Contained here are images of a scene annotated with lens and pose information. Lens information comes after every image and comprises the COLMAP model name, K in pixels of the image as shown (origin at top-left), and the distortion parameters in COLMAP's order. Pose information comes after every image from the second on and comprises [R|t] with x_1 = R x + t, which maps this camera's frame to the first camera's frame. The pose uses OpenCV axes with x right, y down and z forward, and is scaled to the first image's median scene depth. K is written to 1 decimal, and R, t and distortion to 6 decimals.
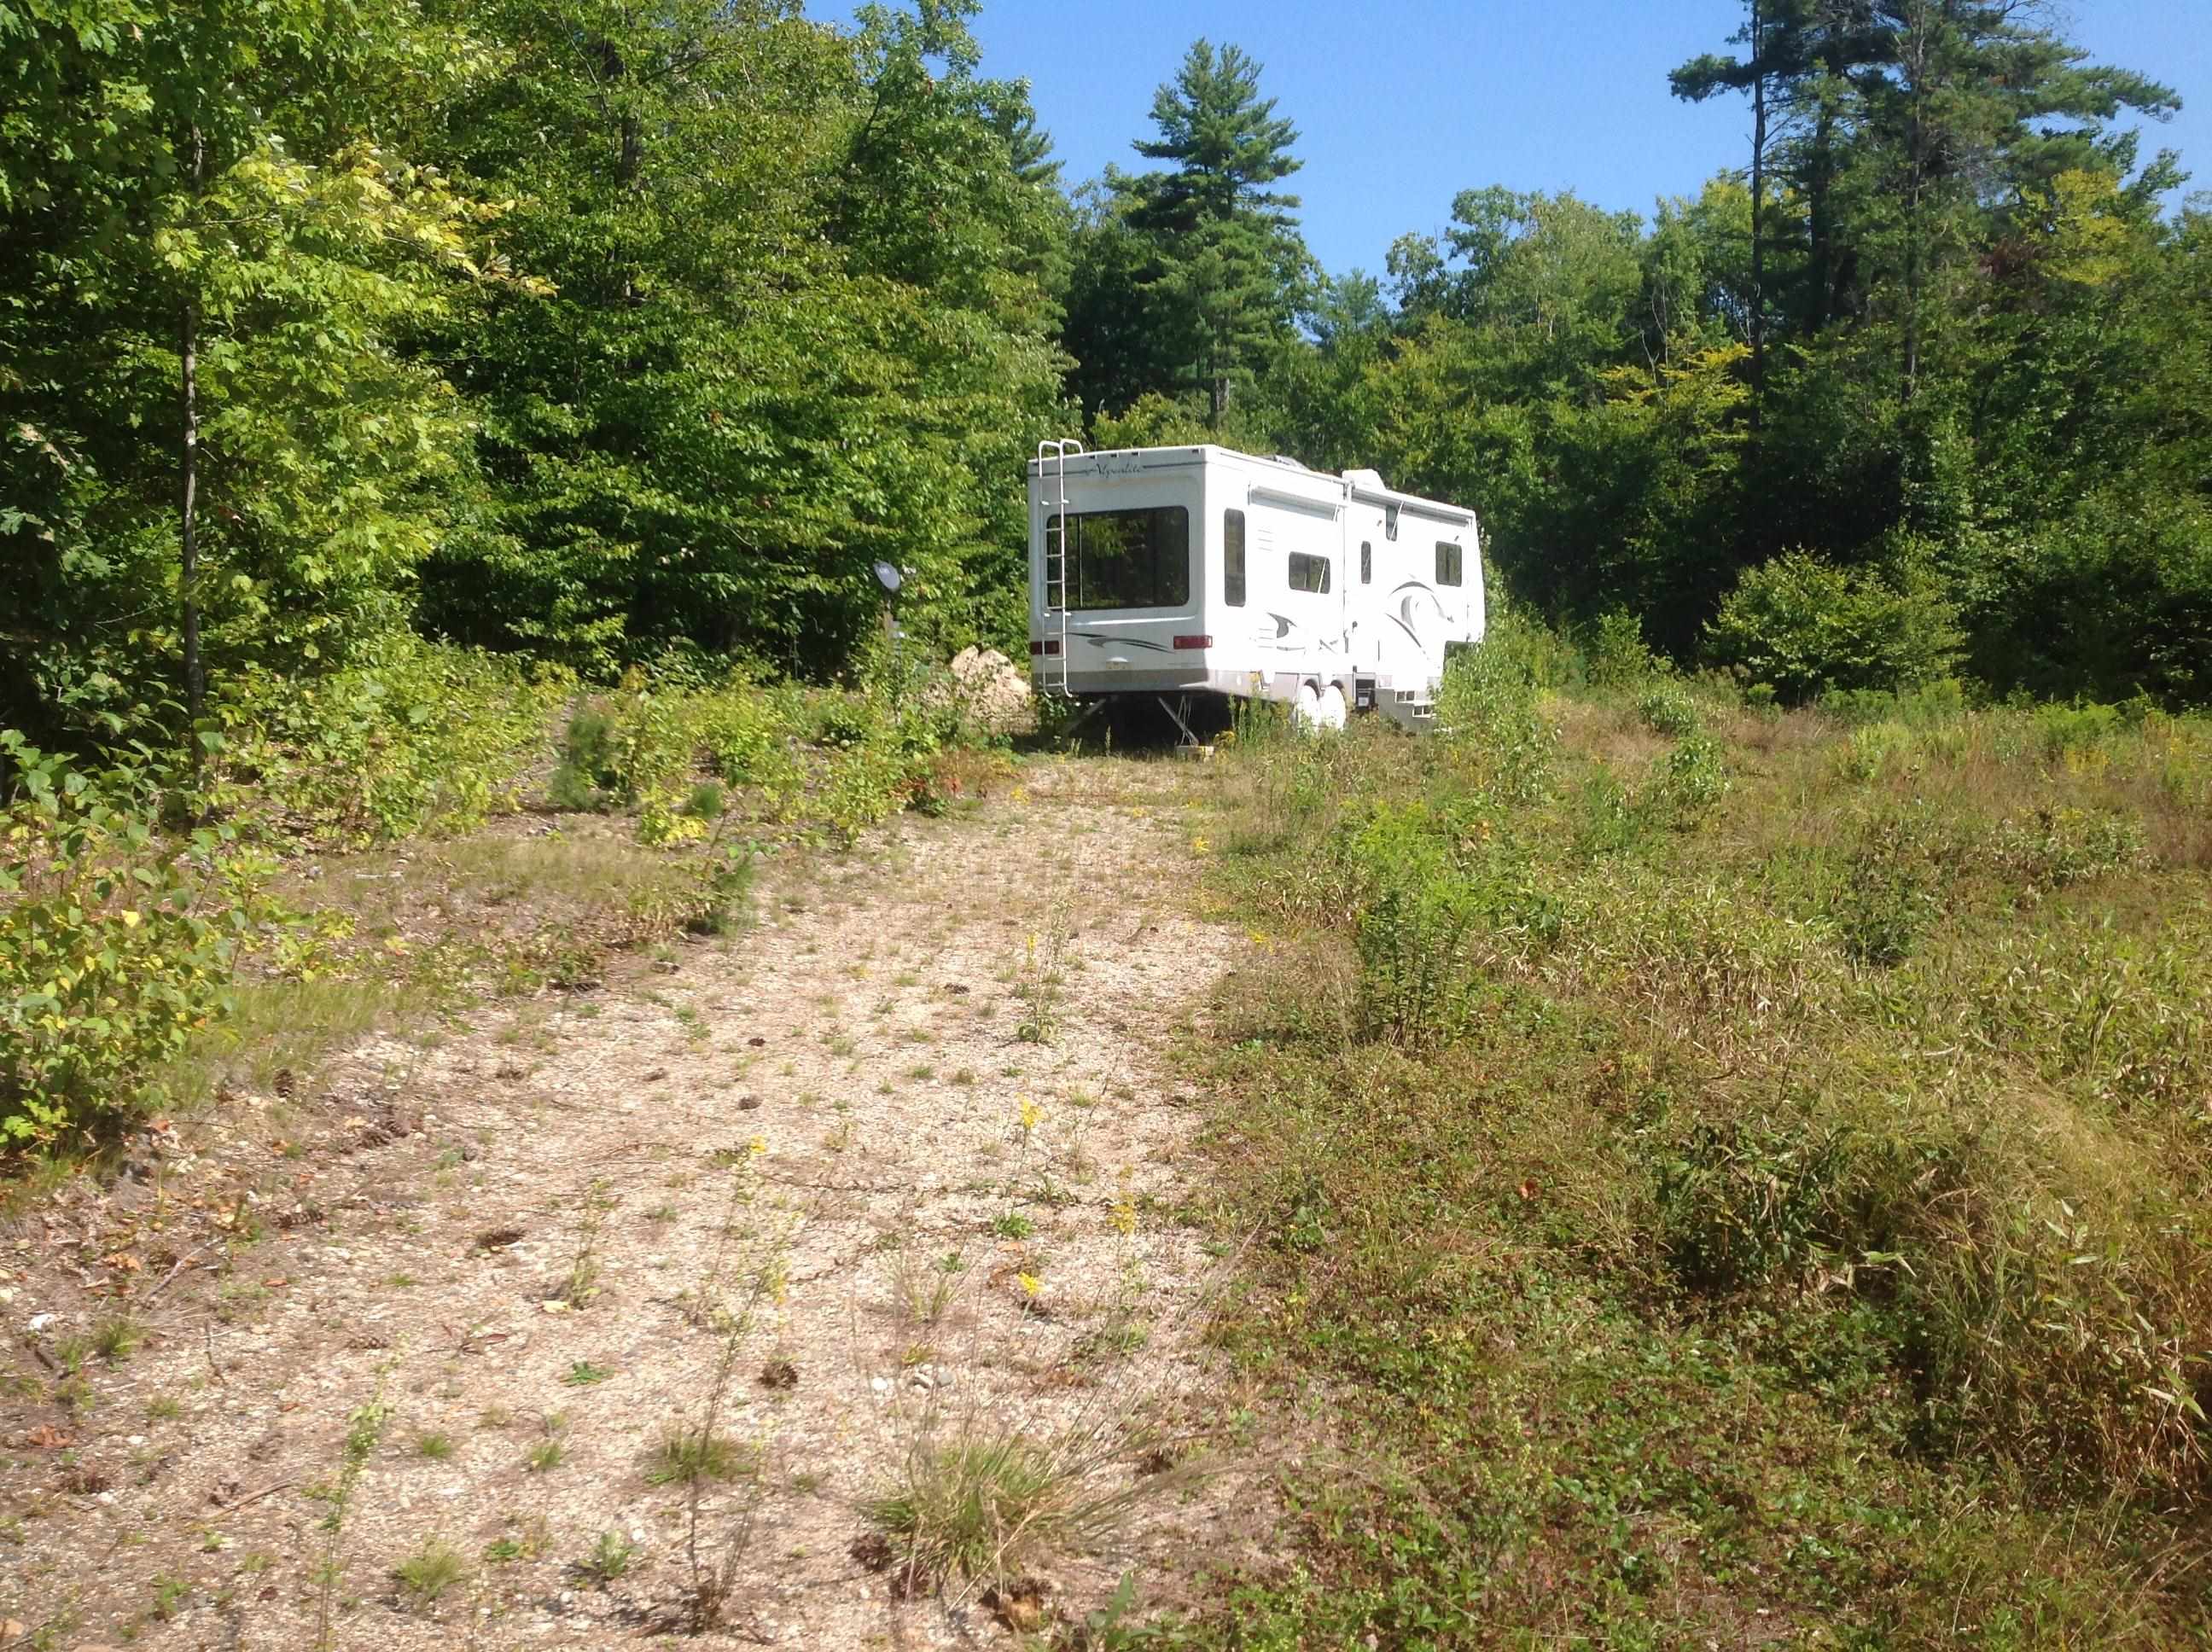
lens RADIAL K [[2251.4, 0, 1106.0], [0, 2251.4, 826.0], [0, 0, 1]] dist [0.212874, -0.454989]
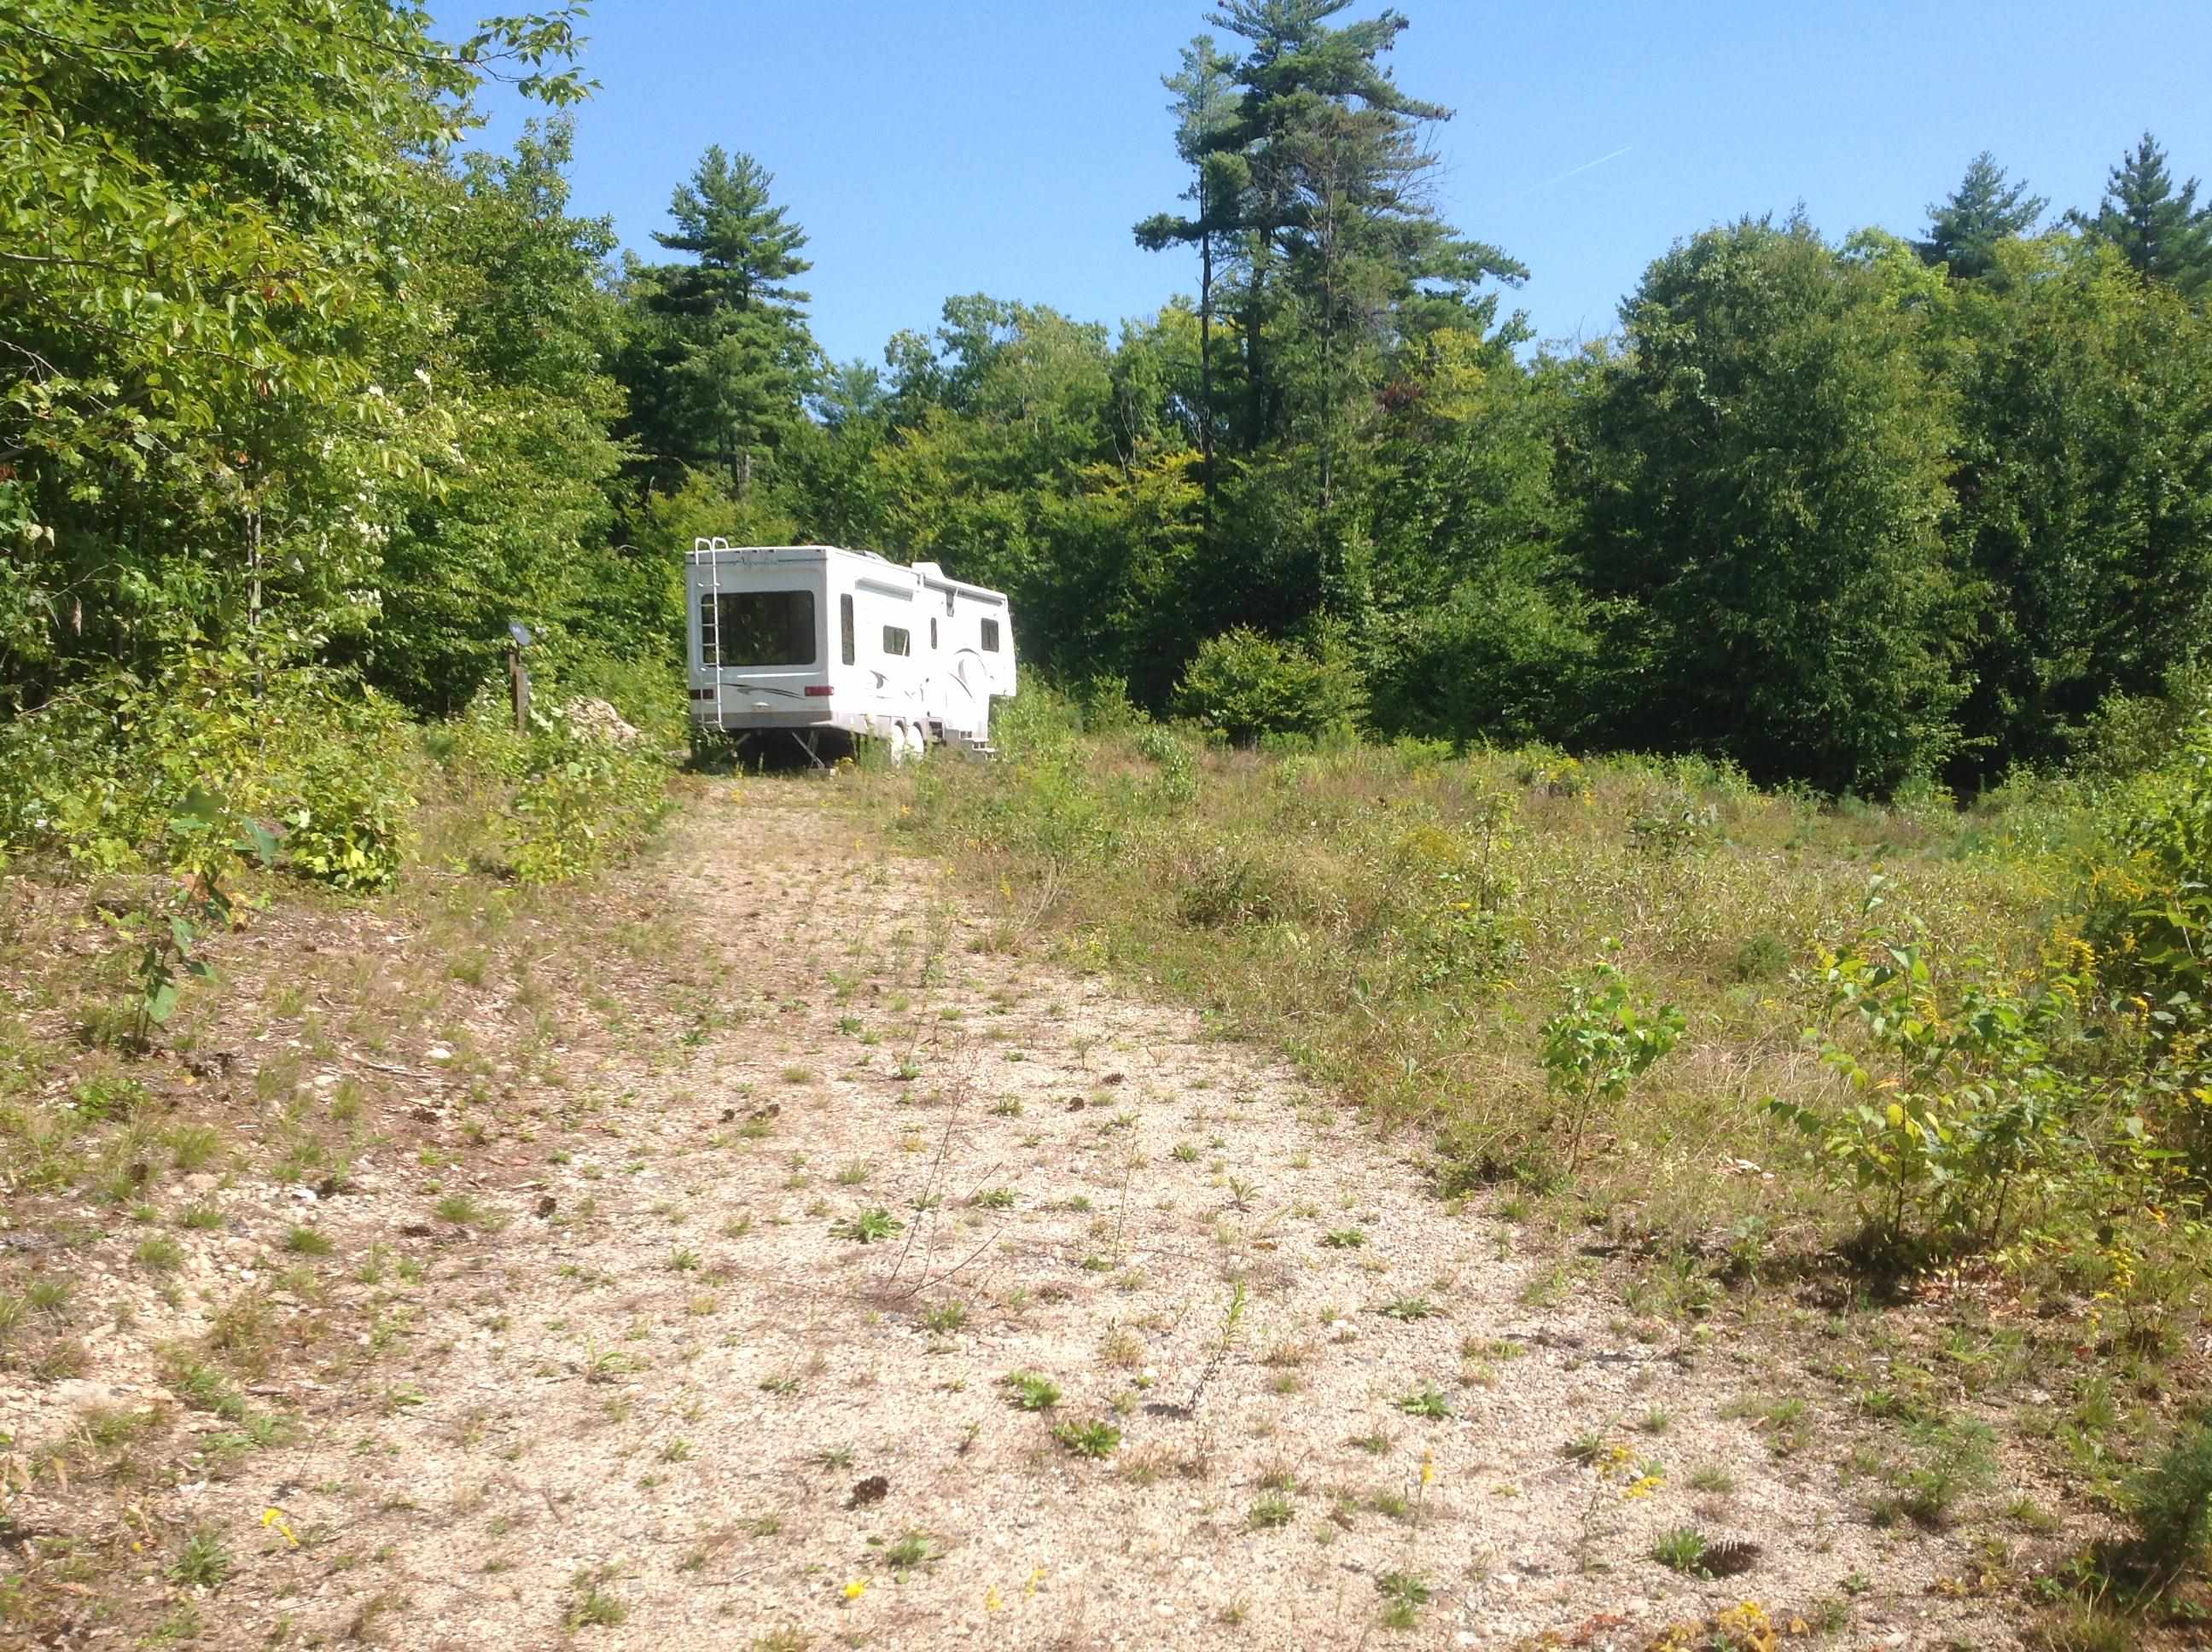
lens RADIAL K [[2222.3, 0, 1106.0], [0, 2222.3, 826.0], [0, 0, 1]] dist [0.229210, -0.353928]
pose [[0.973628, -0.006426, 0.228052, -0.043184], [0.011960, 0.999666, -0.022896, 0.013594], [-0.227829, 0.025020, 0.973380, -0.144951]]
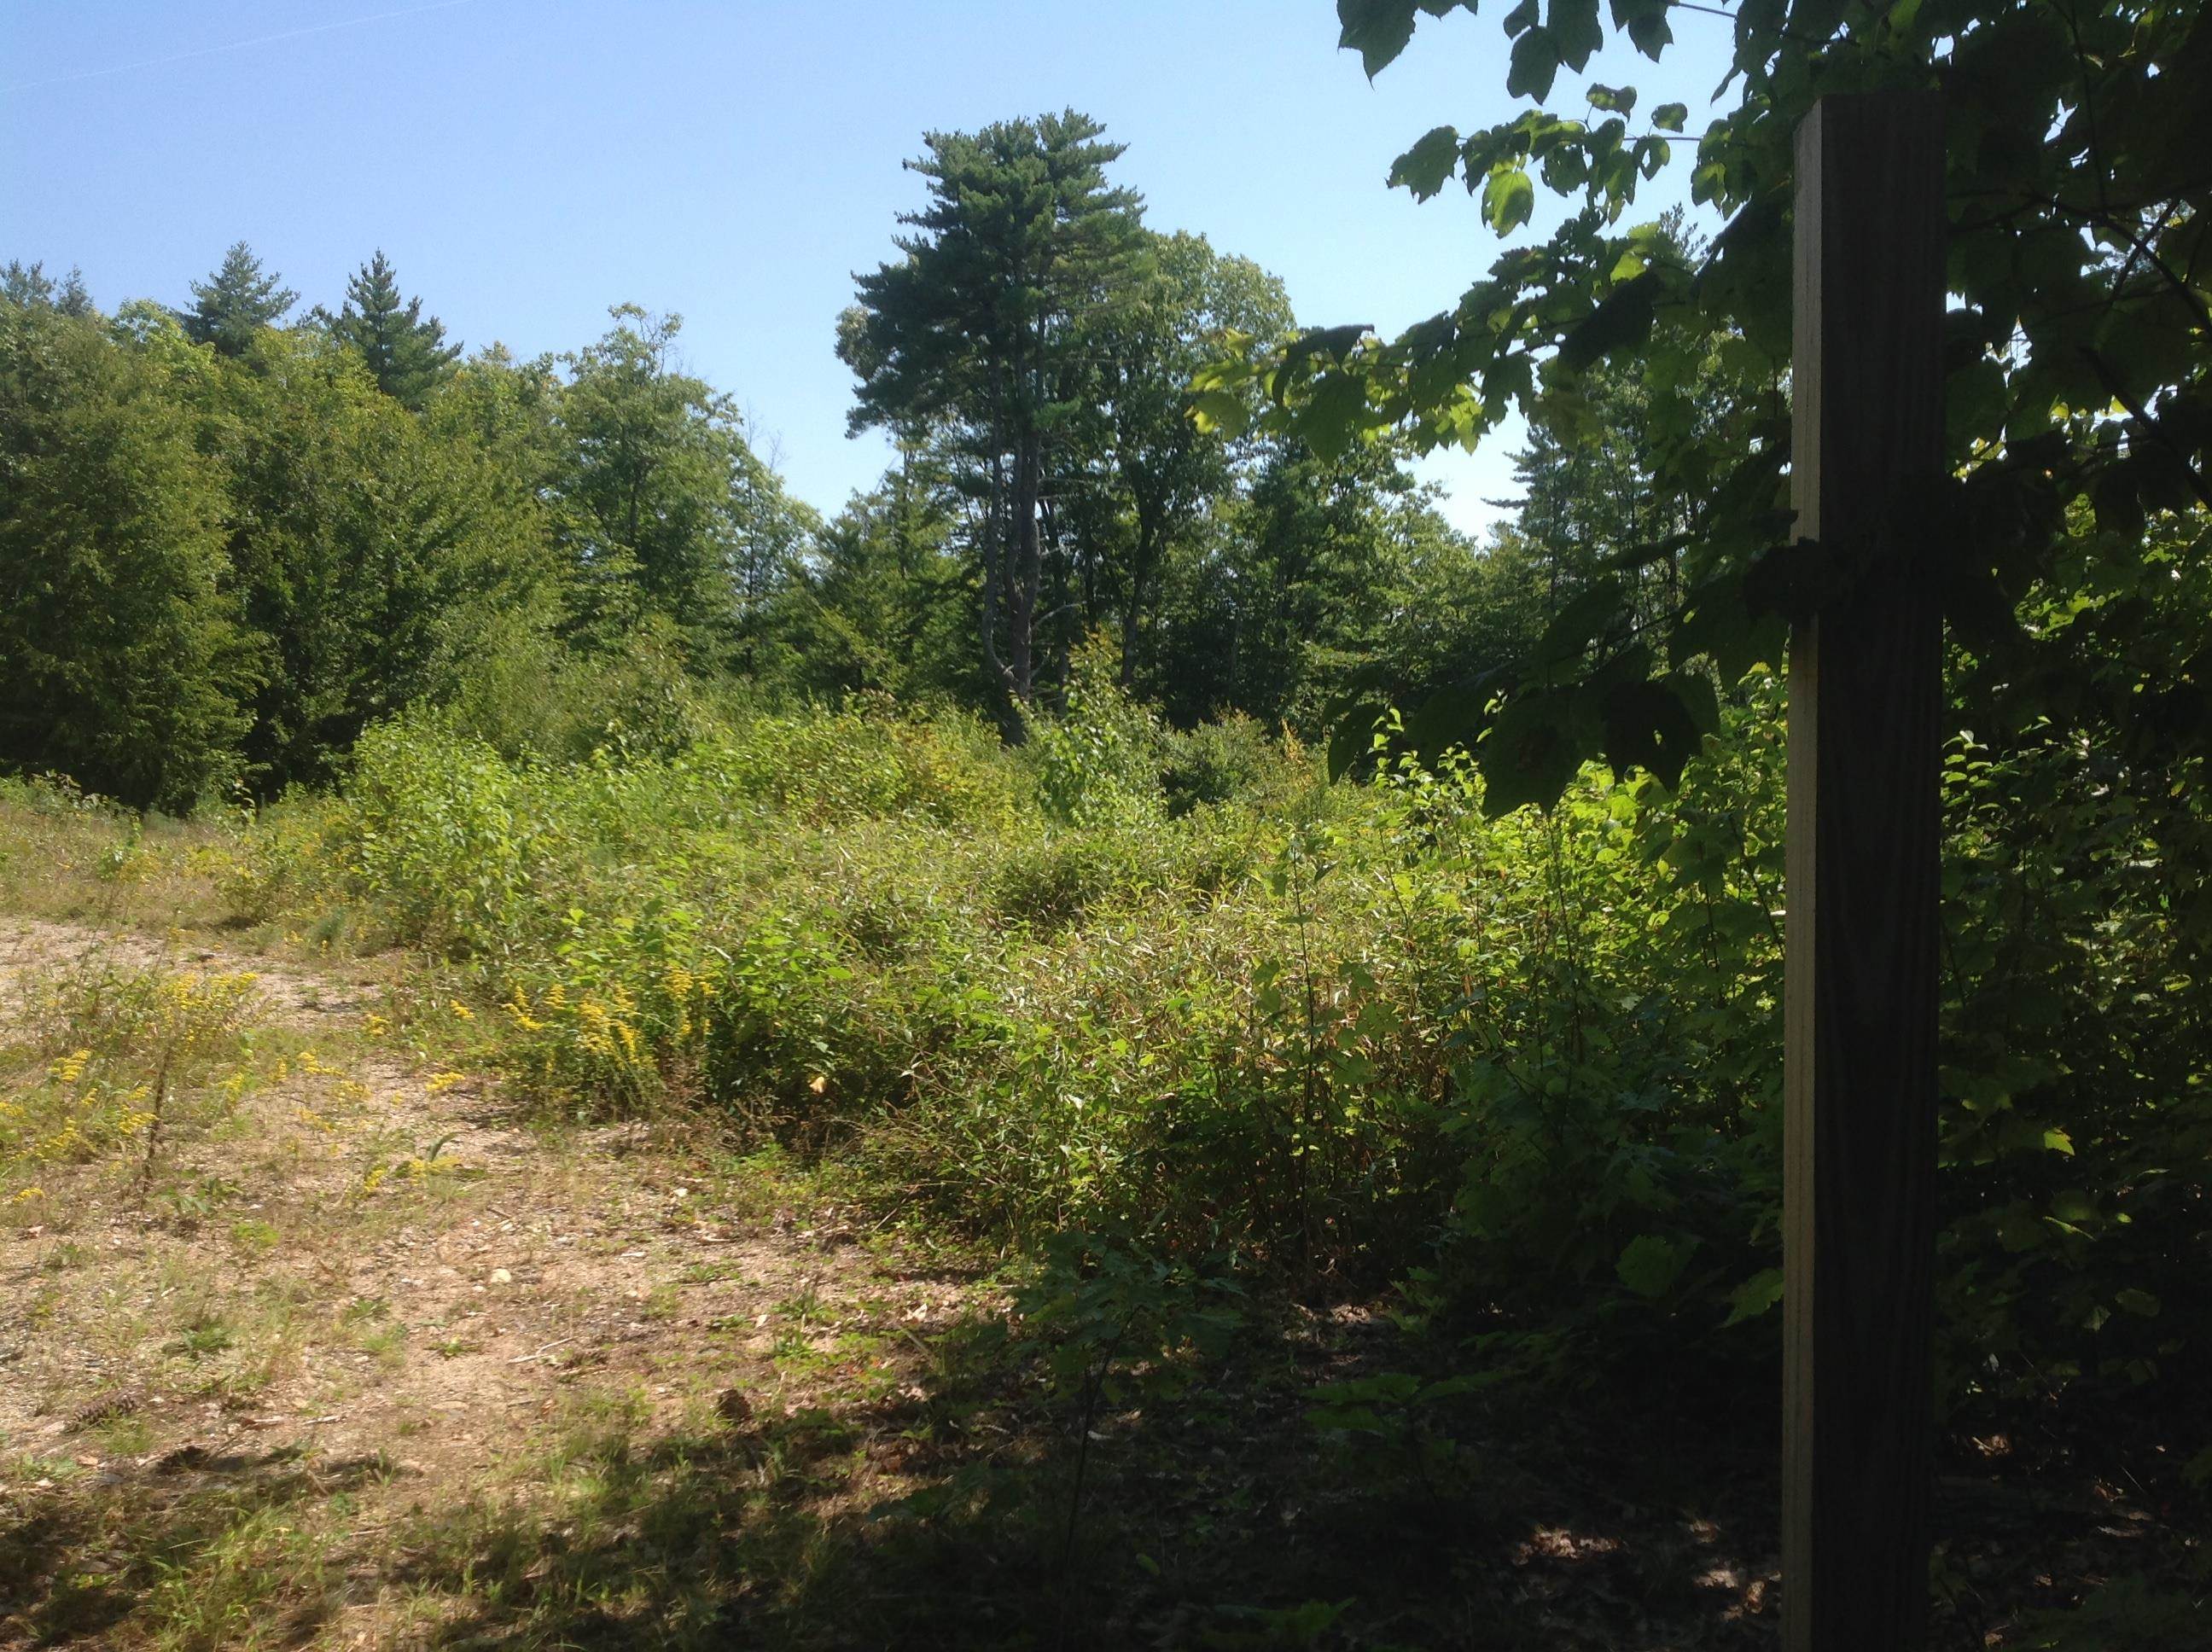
lens RADIAL K [[2296.9, 0, 1108.5], [0, 2296.9, 861.7], [0, 0, 1]] dist [0.230817, -0.558518]
pose [[0.587826, -0.027588, 0.808517, -0.158117], [0.050959, 0.998696, -0.002972, 0.031262], [-0.807381, 0.042948, 0.588466, -0.313776]]
